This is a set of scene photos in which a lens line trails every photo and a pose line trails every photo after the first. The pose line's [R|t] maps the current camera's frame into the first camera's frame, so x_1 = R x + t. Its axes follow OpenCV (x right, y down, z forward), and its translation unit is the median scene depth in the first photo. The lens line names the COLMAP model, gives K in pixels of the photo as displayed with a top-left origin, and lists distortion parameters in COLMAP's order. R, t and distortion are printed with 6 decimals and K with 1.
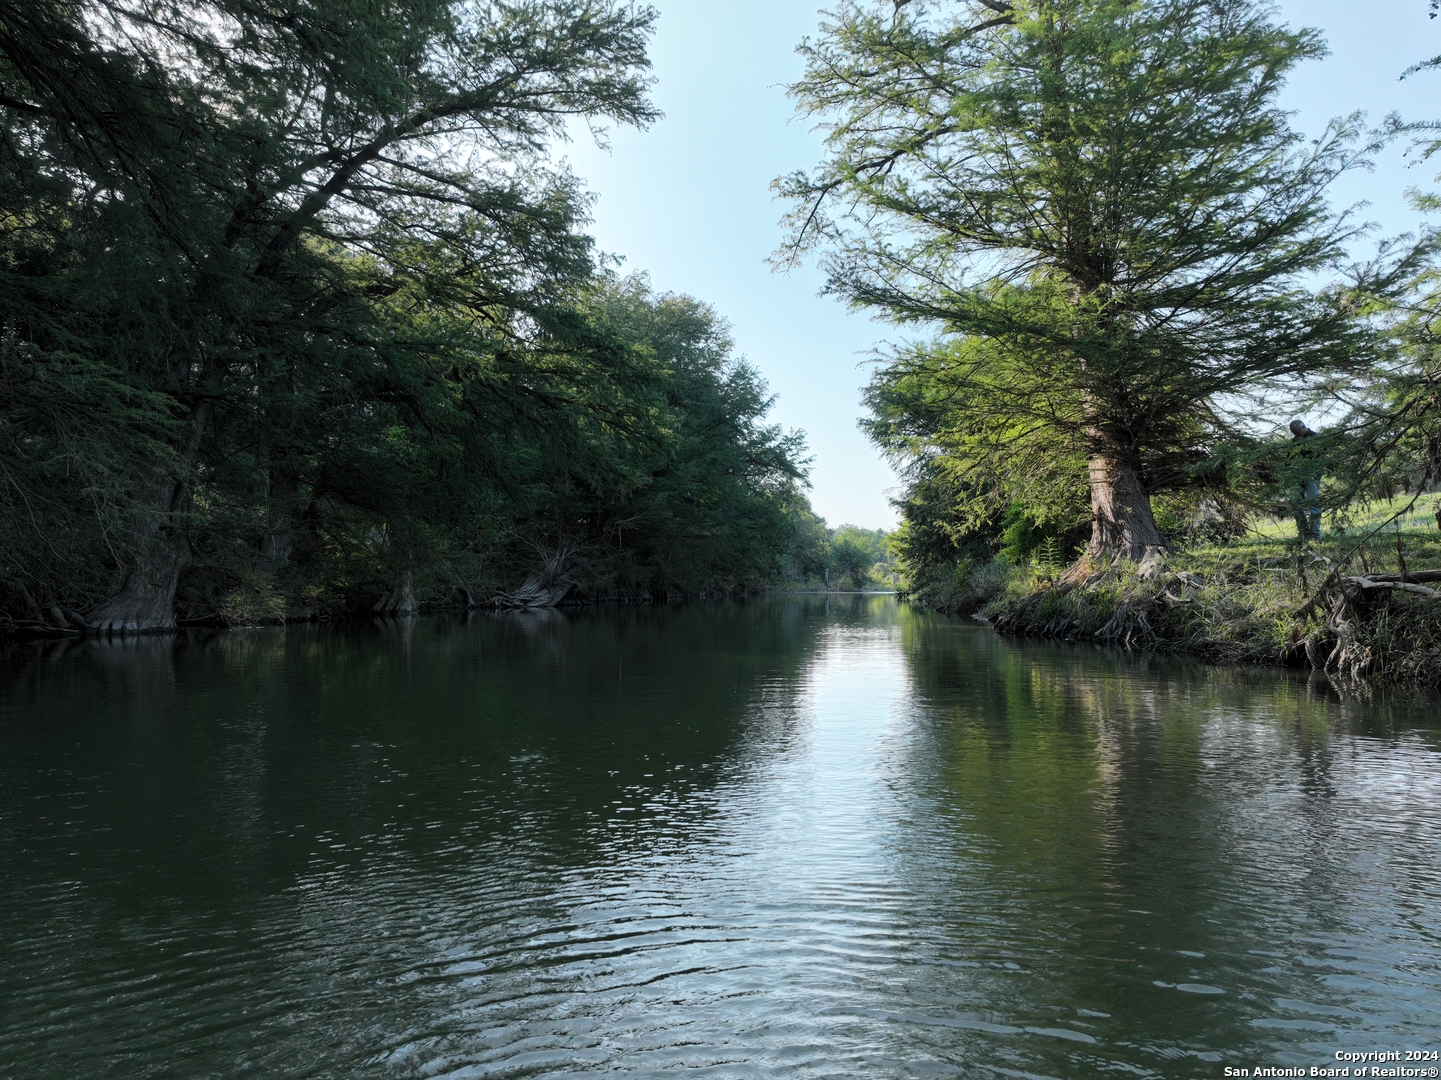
lens RADIAL K [[1062.4, 0, 720.5], [0, 1062.4, 540.0], [0, 0, 1]] dist [-0.001982, 0.000138]
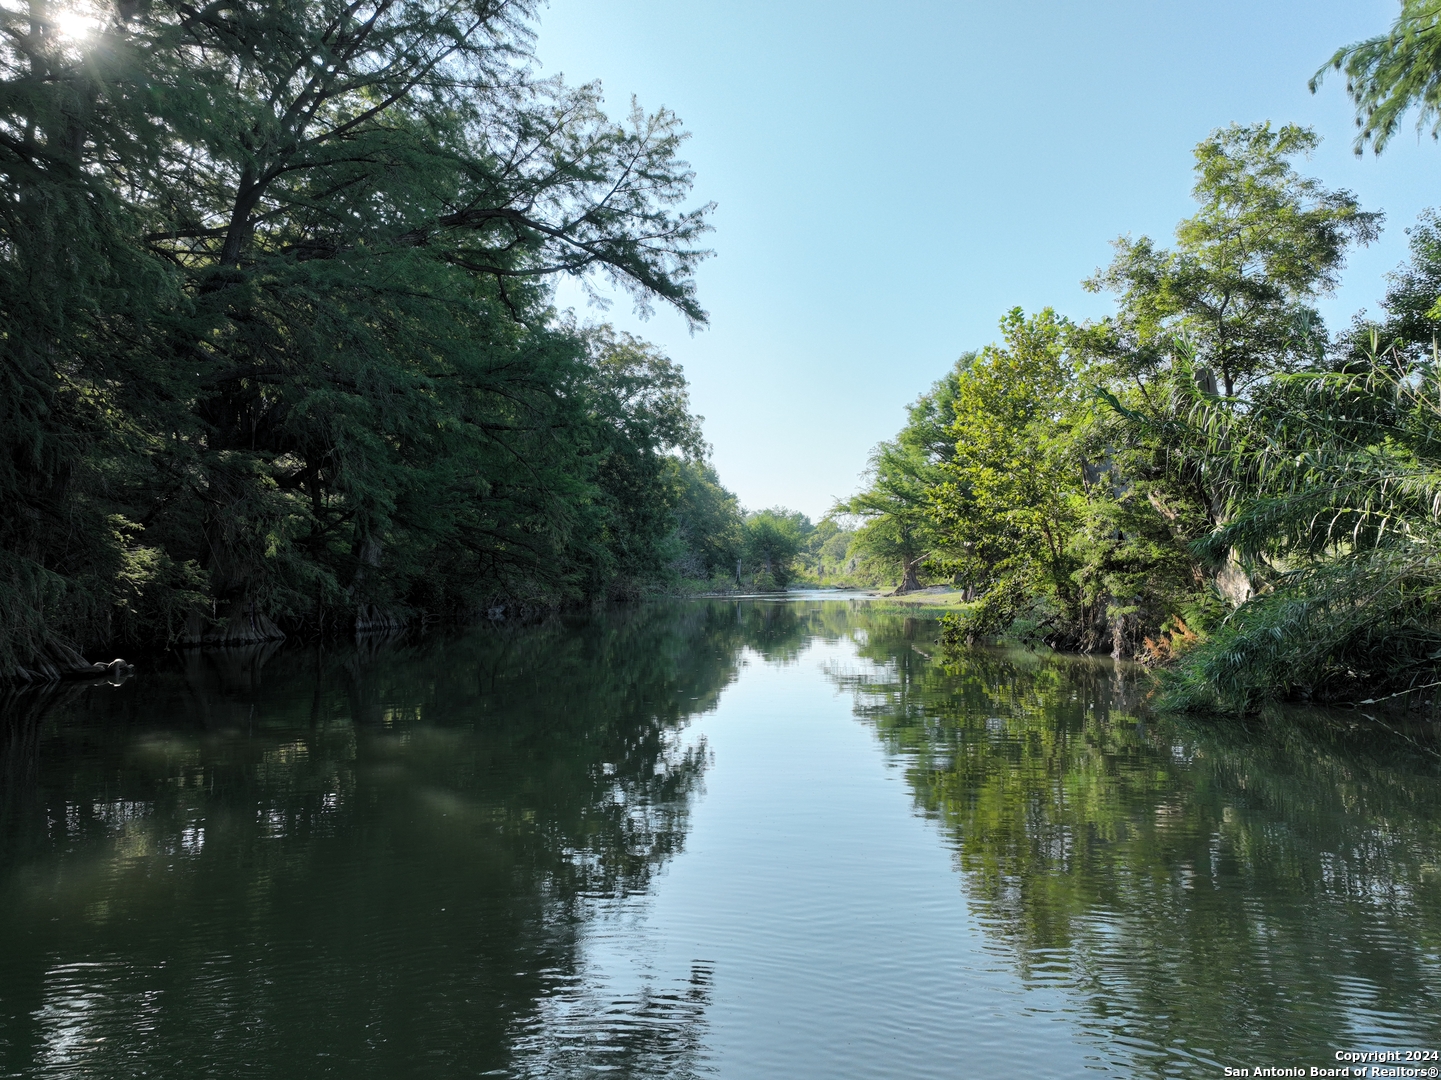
lens RADIAL K [[1062.4, 0, 720.5], [0, 1062.4, 540.0], [0, 0, 1]] dist [-0.001982, 0.000138]
pose [[0.996449, 0.002094, 0.084171, 0.035052], [-0.002846, 0.999957, 0.008813, 0.009172], [-0.084149, -0.009022, 0.996412, 0.370171]]
